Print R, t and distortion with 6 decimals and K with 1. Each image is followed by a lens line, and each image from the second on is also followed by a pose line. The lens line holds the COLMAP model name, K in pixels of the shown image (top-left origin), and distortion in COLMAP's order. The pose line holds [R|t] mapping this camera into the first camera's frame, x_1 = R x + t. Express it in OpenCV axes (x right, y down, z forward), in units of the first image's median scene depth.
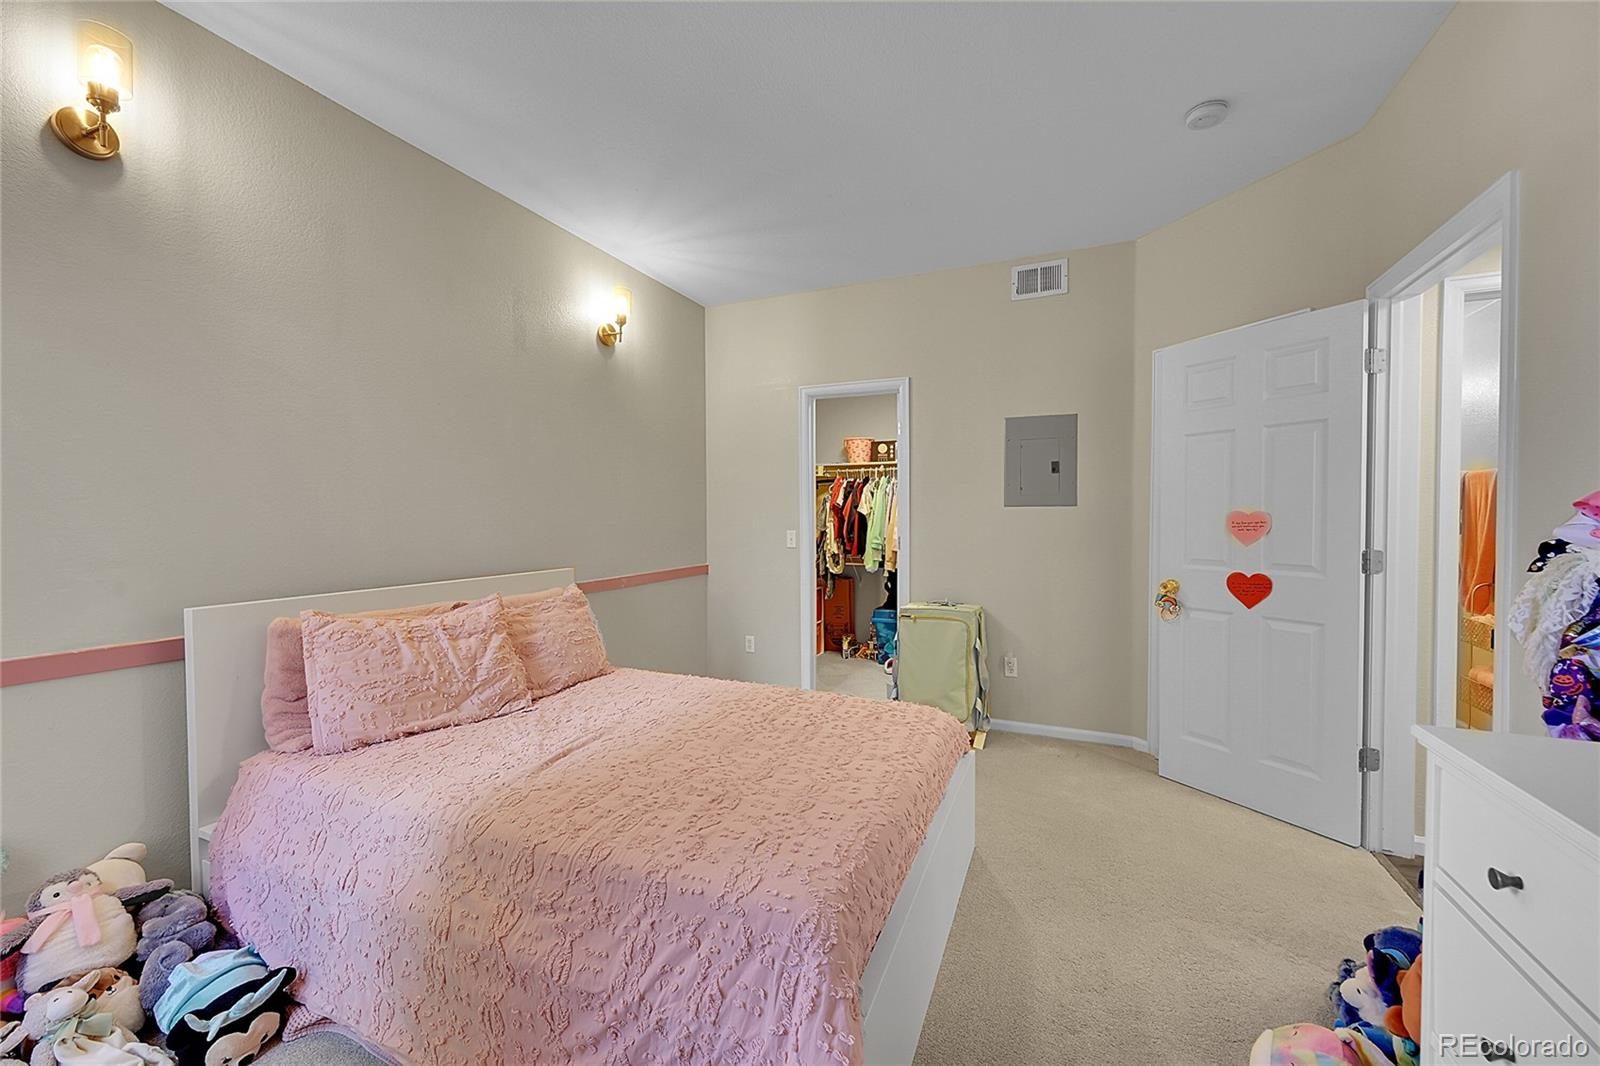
lens RADIAL K [[629.5, 0, 794.7], [0, 629.5, 530.6], [0, 0, 1]] dist [-0.001949, -0.000072]
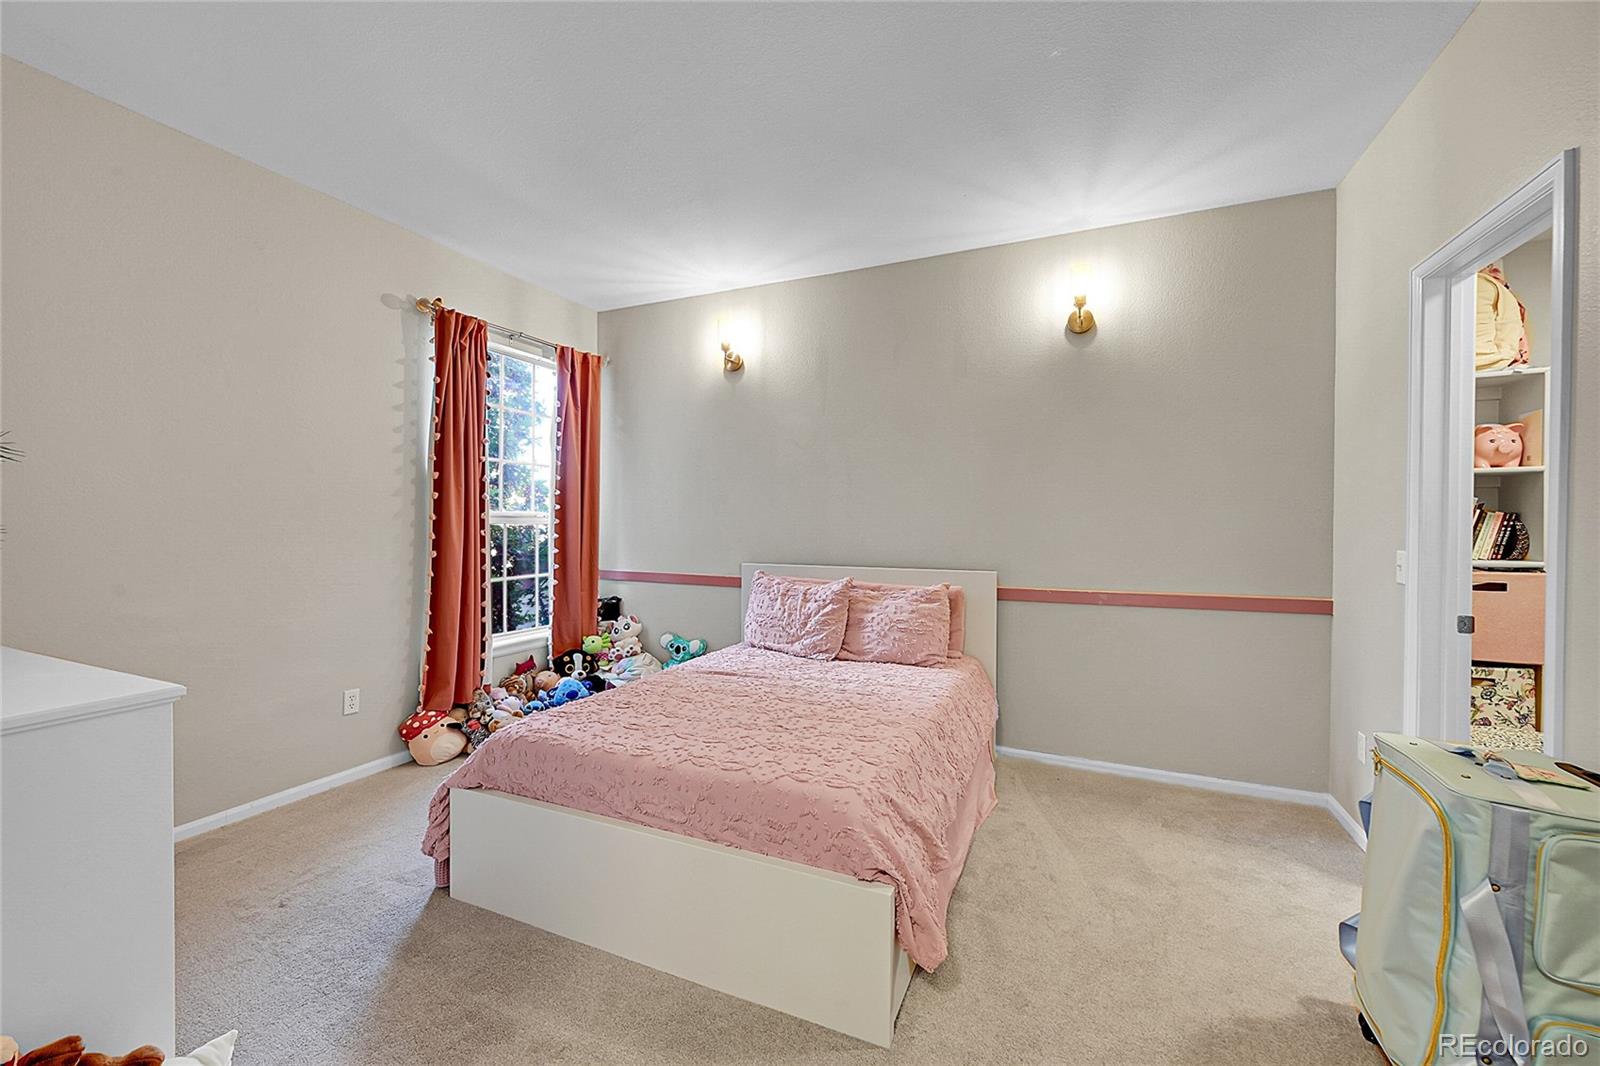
lens RADIAL K [[629.5, 0, 795.4], [0, 629.5, 524.6], [0, 0, 1]] dist [-0.001949, -0.000072]
pose [[0.001827, 0.012229, -0.999924, 0.958286], [-0.022359, 0.999676, 0.012186, -0.032139], [0.999748, 0.022335, 0.002100, 0.929339]]
